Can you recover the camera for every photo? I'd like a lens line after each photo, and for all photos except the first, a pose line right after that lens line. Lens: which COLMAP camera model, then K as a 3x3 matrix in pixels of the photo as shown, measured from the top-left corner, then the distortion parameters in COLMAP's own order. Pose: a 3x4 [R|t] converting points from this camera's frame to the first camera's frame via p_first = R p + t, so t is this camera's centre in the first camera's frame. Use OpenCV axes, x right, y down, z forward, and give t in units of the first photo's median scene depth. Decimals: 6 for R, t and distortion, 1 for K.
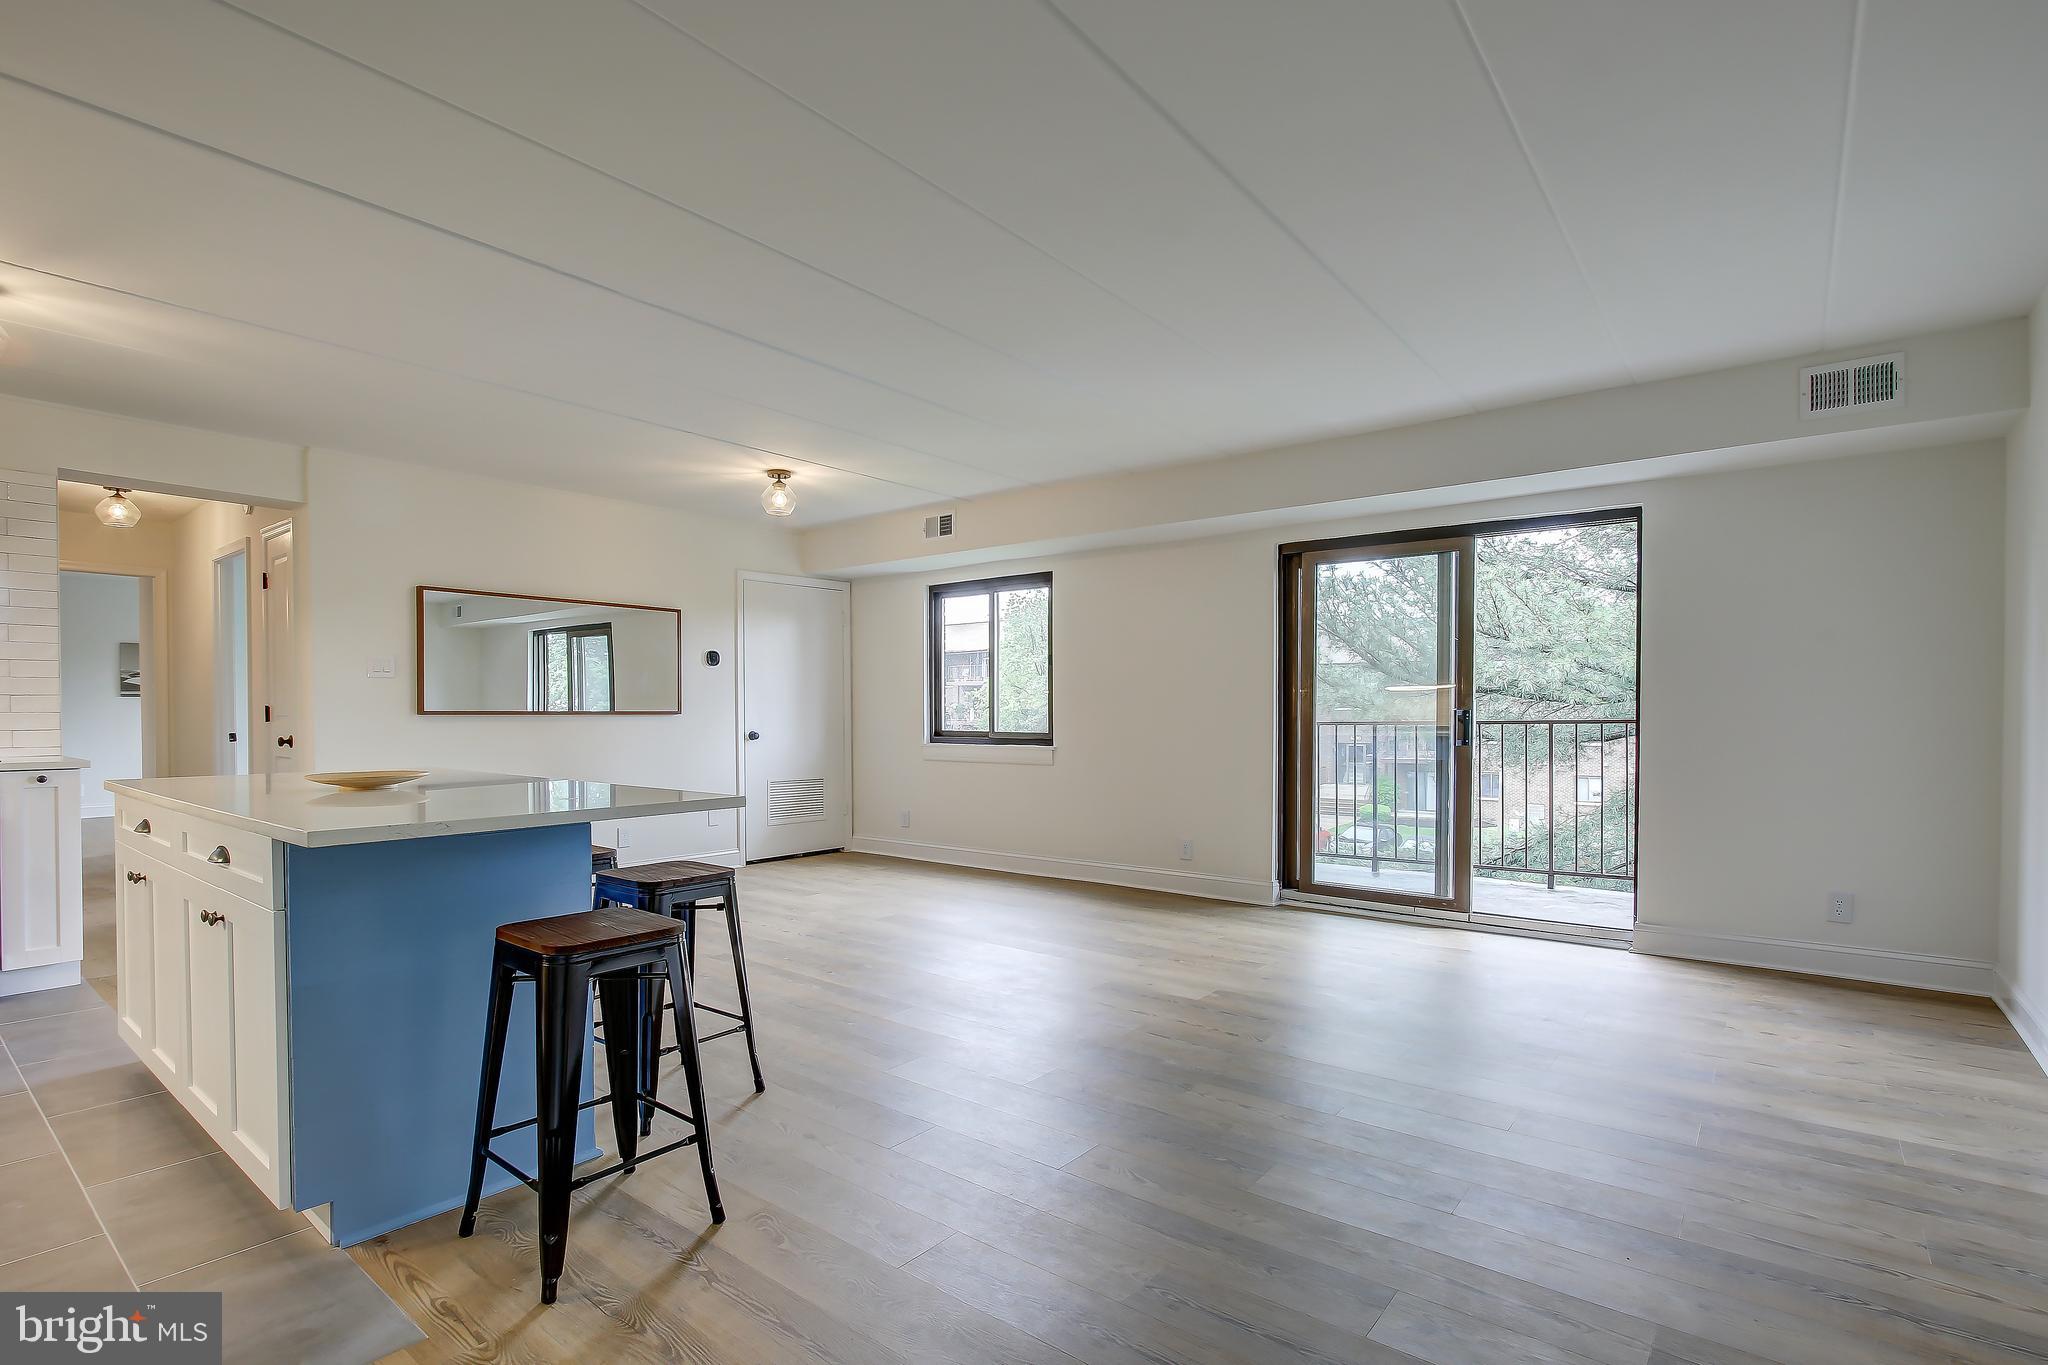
lens RADIAL K [[971.6, 0, 1028.5], [0, 971.6, 723.9], [0, 0, 1]] dist [-0.020794, 0.003603]
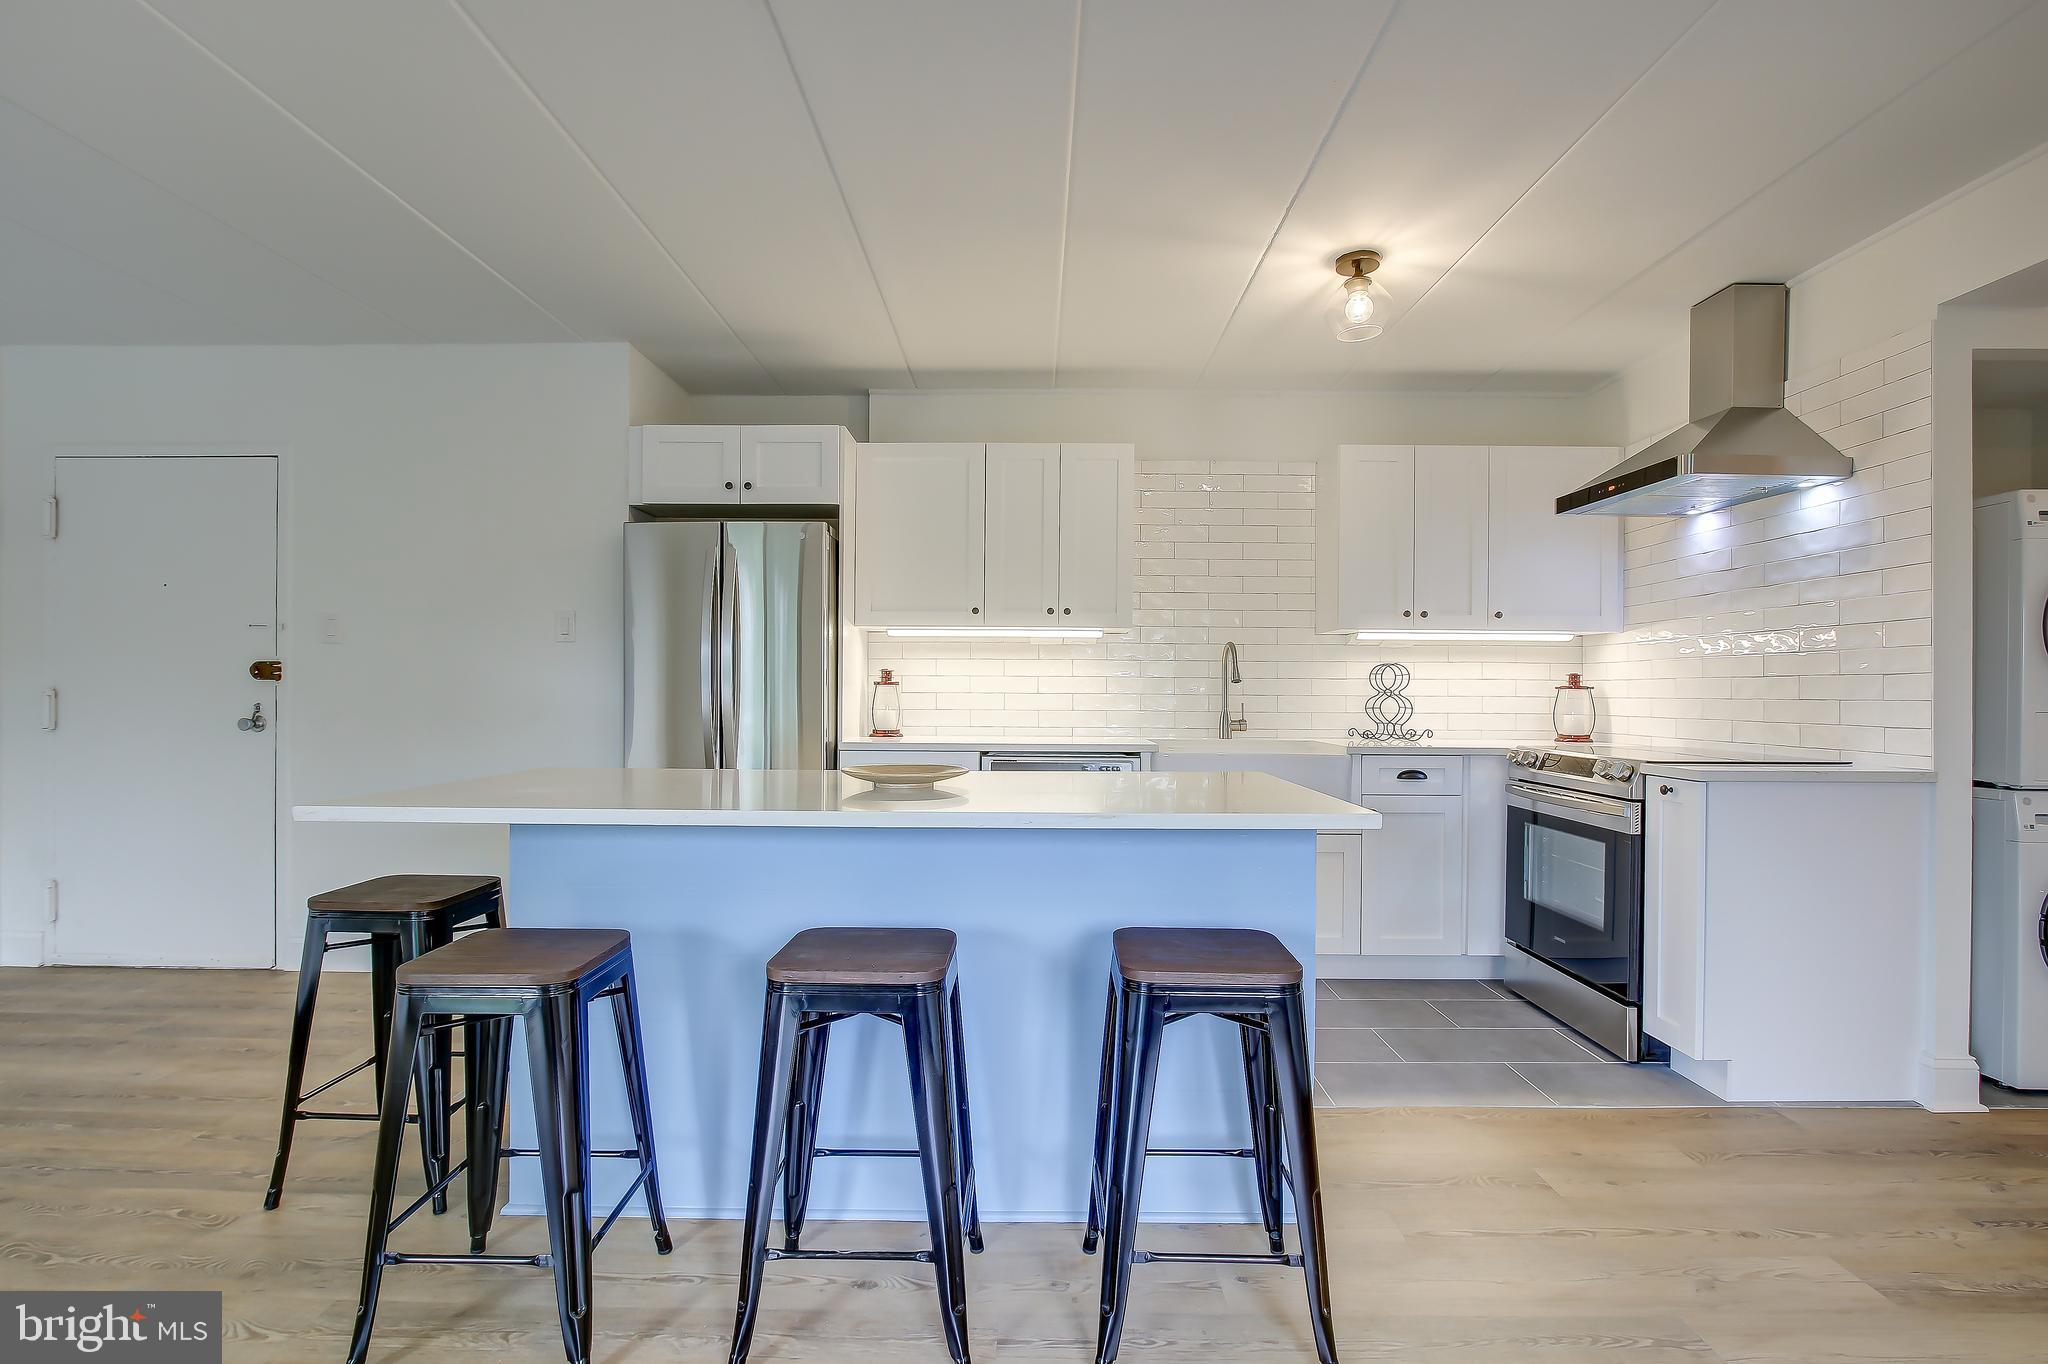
lens RADIAL K [[971.6, 0, 1012.2], [0, 971.6, 695.2], [0, 0, 1]] dist [-0.020794, 0.003603]
pose [[-0.798423, -0.003644, -0.602086, -0.124468], [-0.015106, 0.999788, 0.013980, -0.011238], [0.601908, 0.020257, -0.798309, 0.839690]]
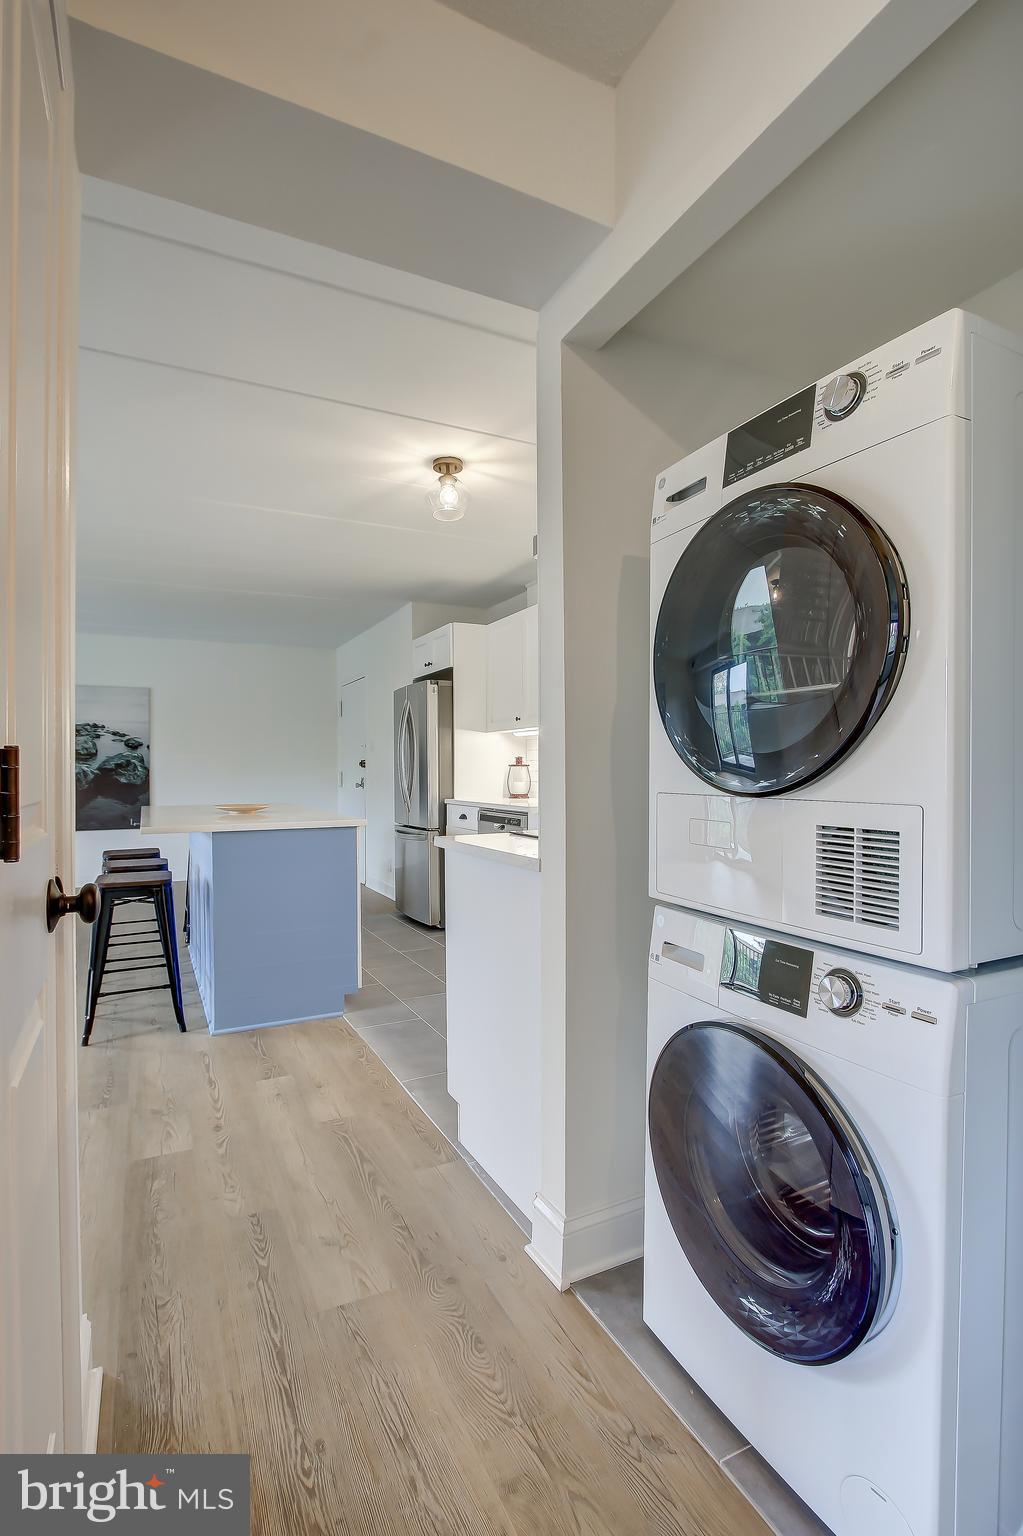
lens RADIAL K [[728.7, 0, 479.7], [0, 728.7, 762.2], [0, 0, 1]] dist [-0.020794, 0.003603]
pose [[-0.890844, 0.009392, 0.454213, -0.865254], [0.011657, 0.999930, 0.002187, -0.015116], [-0.454160, 0.007243, -0.890891, 1.016551]]
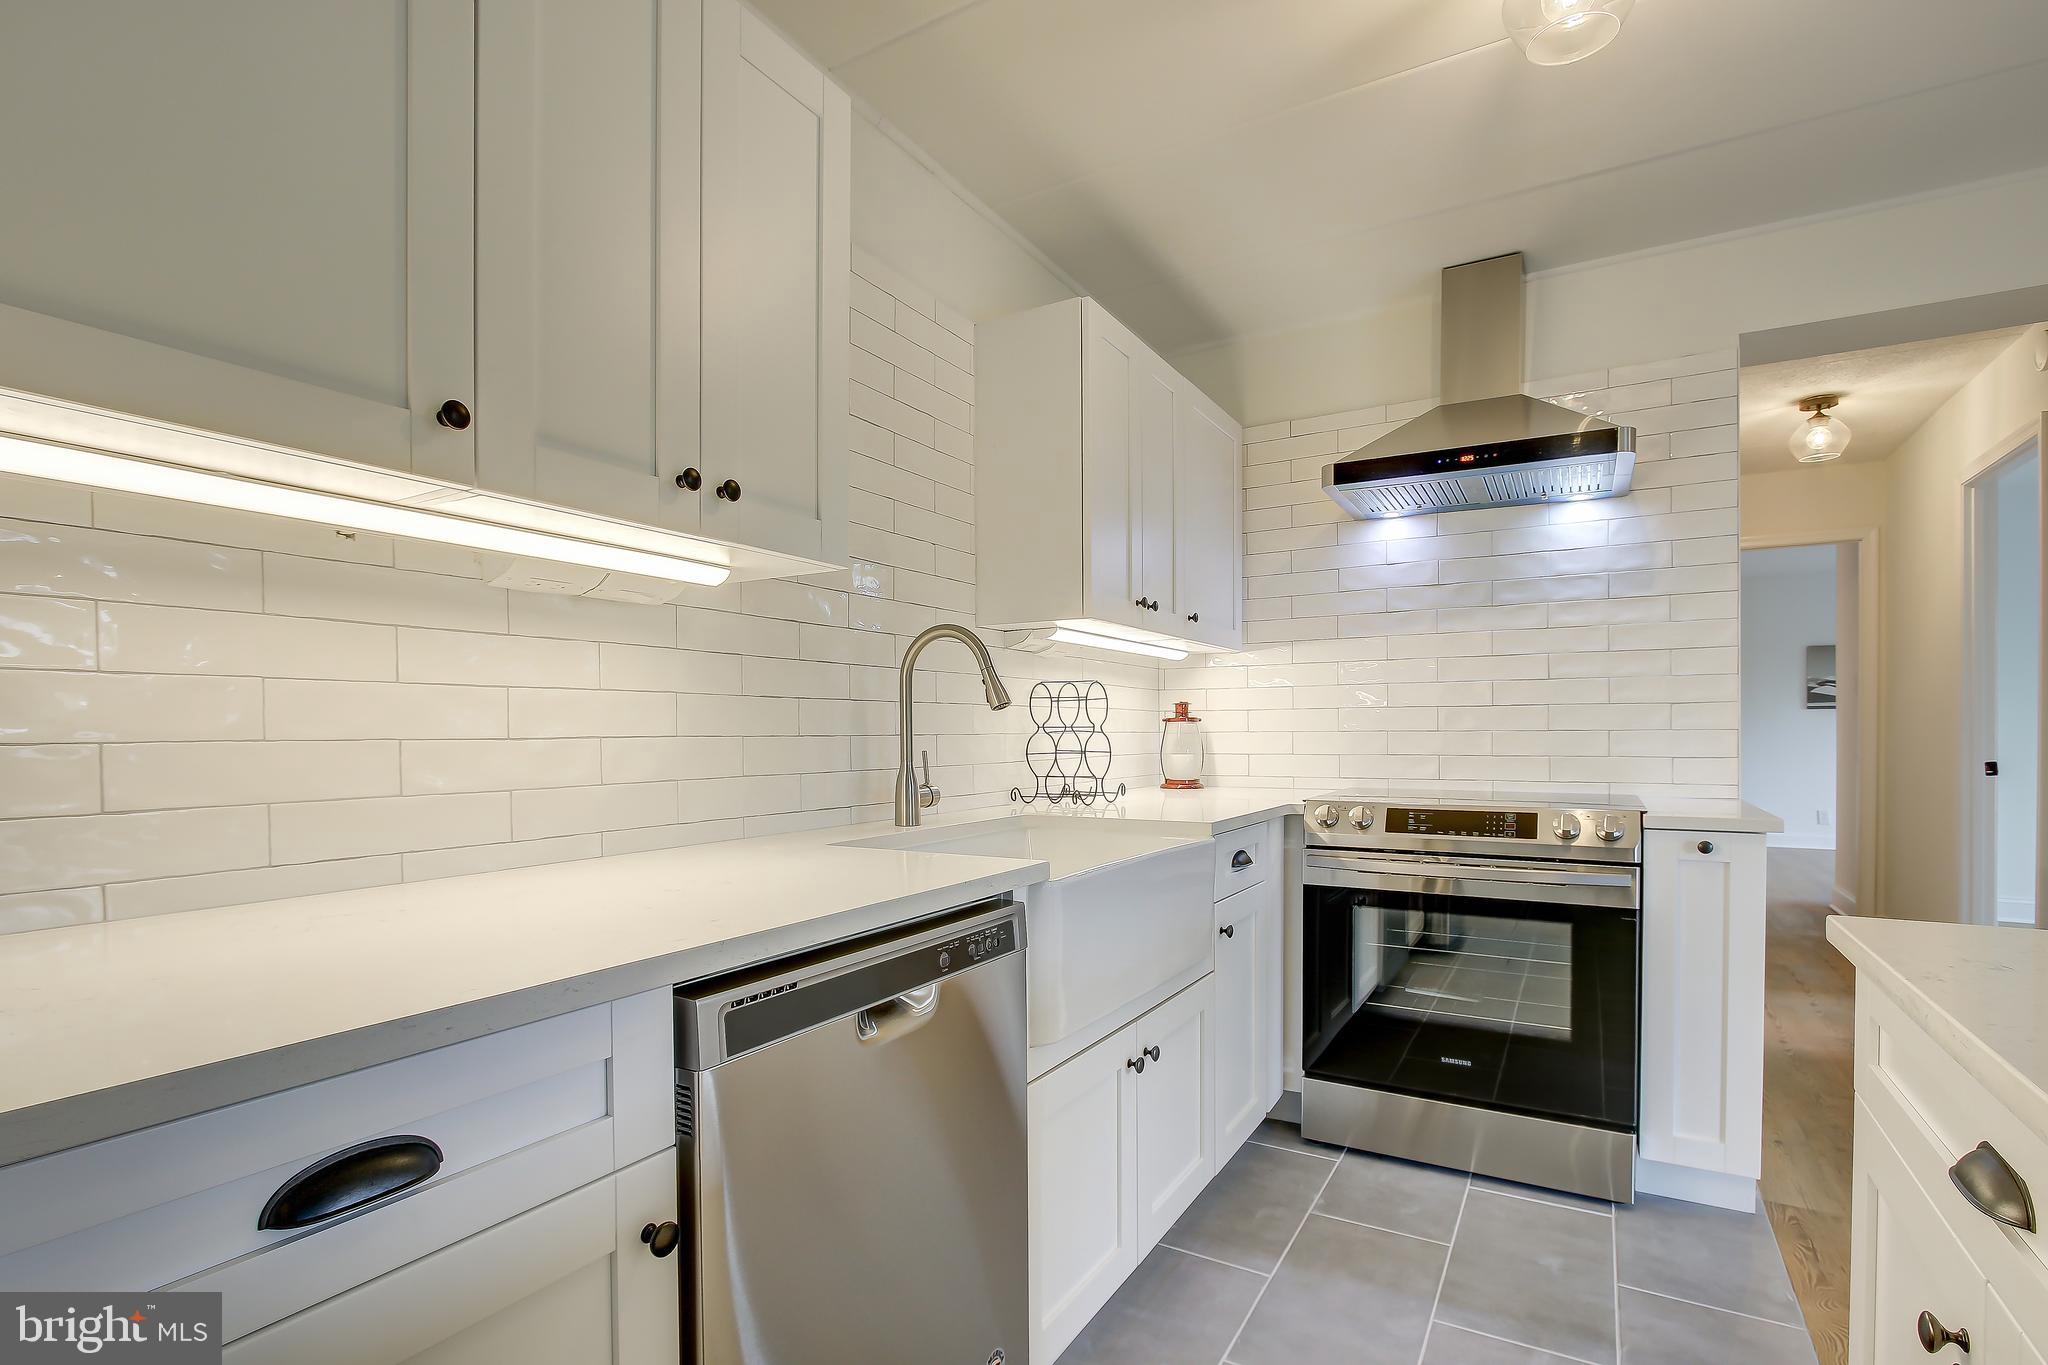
lens RADIAL K [[971.6, 0, 1006.1], [0, 971.6, 740.8], [0, 0, 1]] dist [-0.020794, 0.003603]
pose [[0.121545, 0.009111, -0.992544, -0.338159], [-0.008133, 0.999933, 0.008183, -0.004555], [0.992553, 0.007078, 0.121611, 0.337139]]
